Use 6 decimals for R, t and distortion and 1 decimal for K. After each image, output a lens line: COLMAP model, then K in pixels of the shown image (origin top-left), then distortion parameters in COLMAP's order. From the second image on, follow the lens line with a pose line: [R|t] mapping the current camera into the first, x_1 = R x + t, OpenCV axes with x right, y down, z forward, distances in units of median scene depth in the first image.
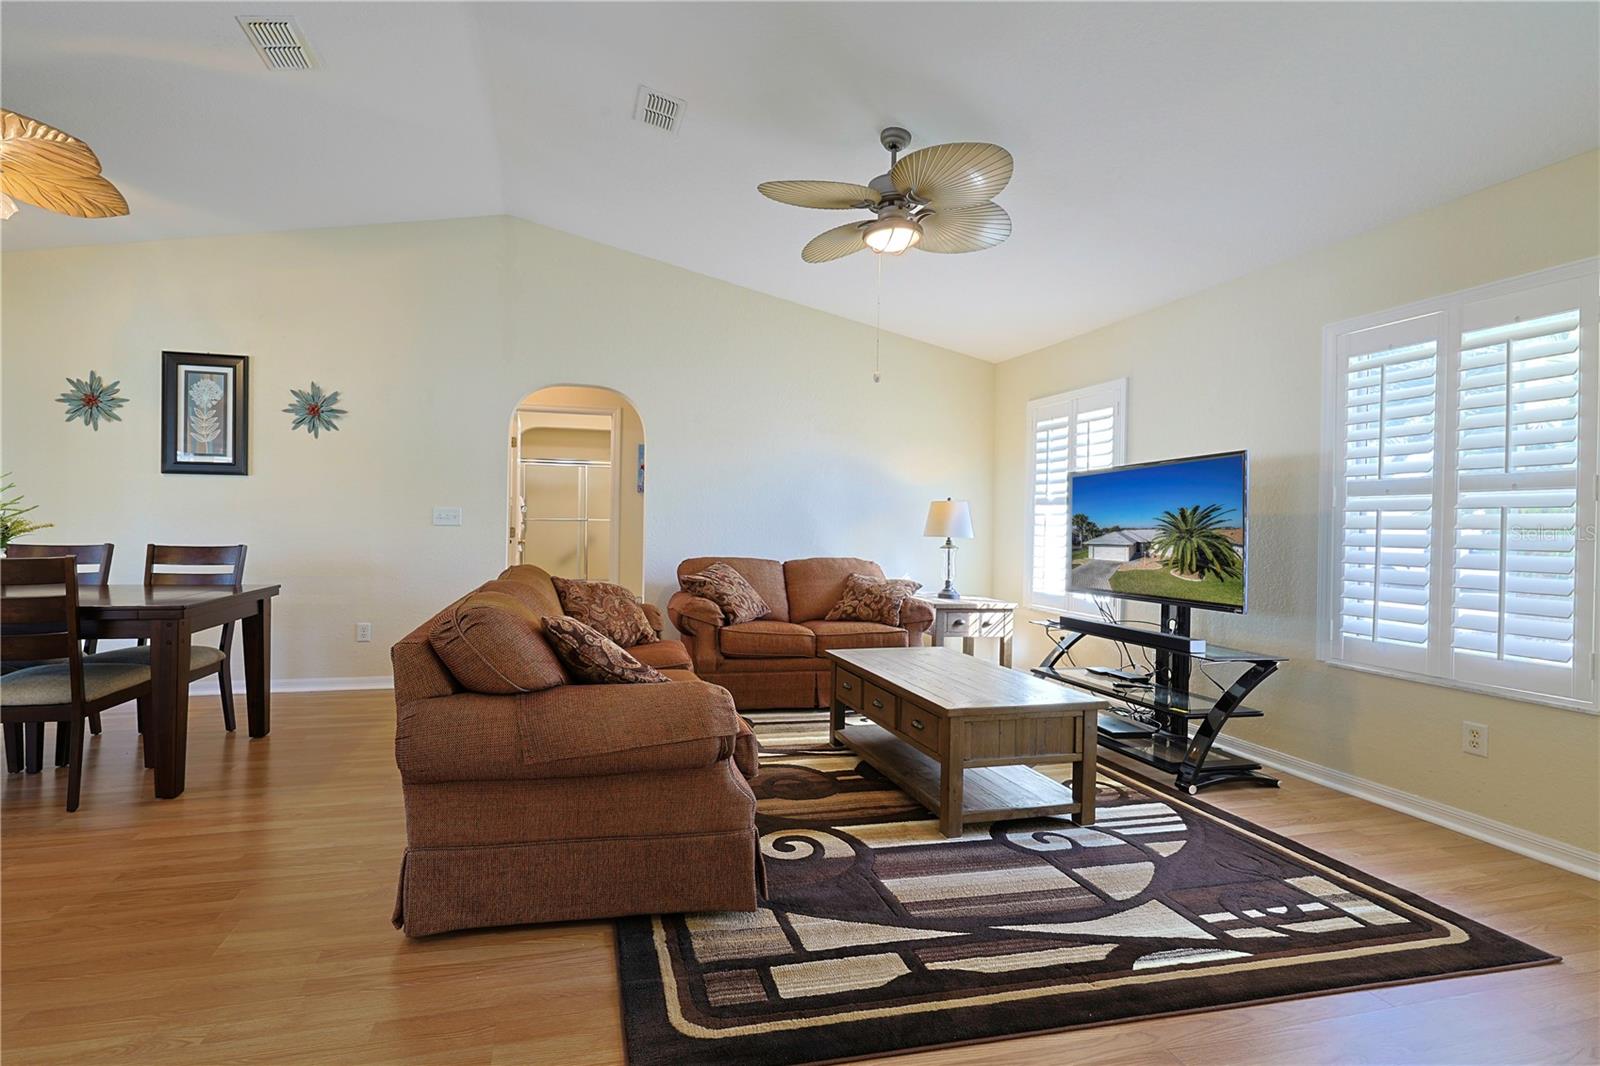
lens RADIAL K [[738.2, 0, 764.5], [0, 738.2, 524.5], [0, 0, 1]] dist [0.002555, 0.000572]
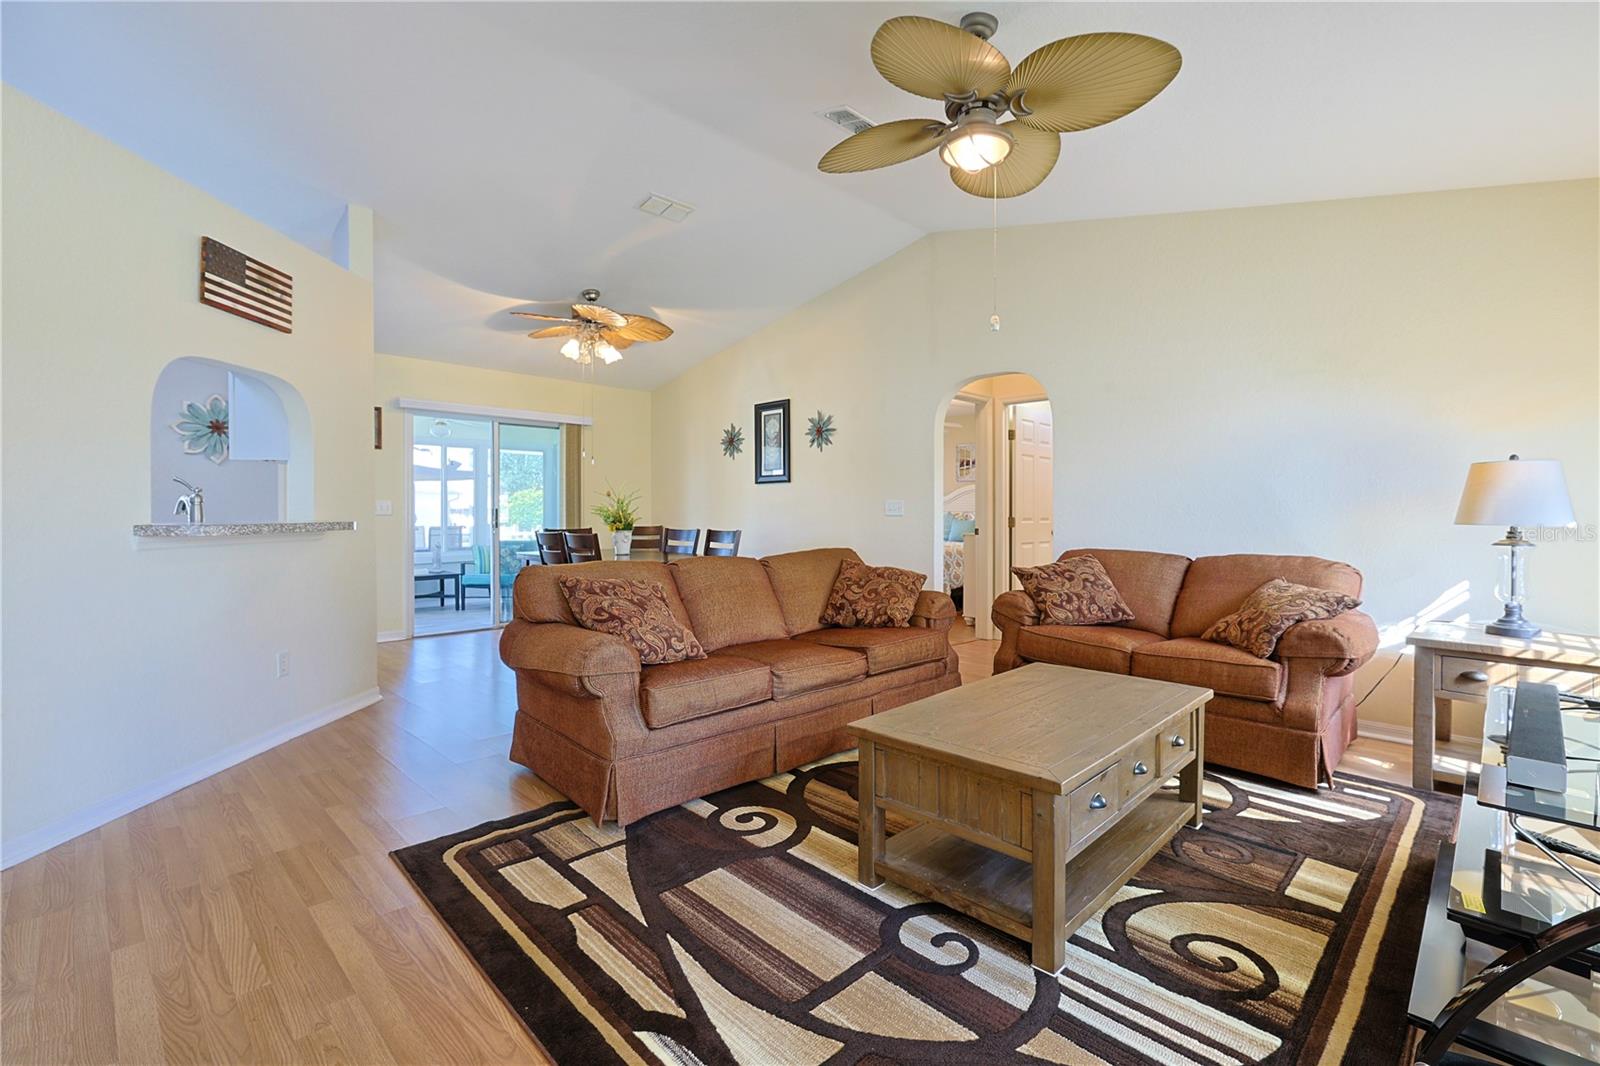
lens RADIAL K [[738.2, 0, 805.4], [0, 738.2, 518.7], [0, 0, 1]] dist [0.002555, 0.000572]
pose [[0.504195, -0.010182, -0.863530, 0.566991], [0.008582, 0.999940, -0.006779, 0.013883], [0.863547, -0.003993, 0.504252, 0.322192]]
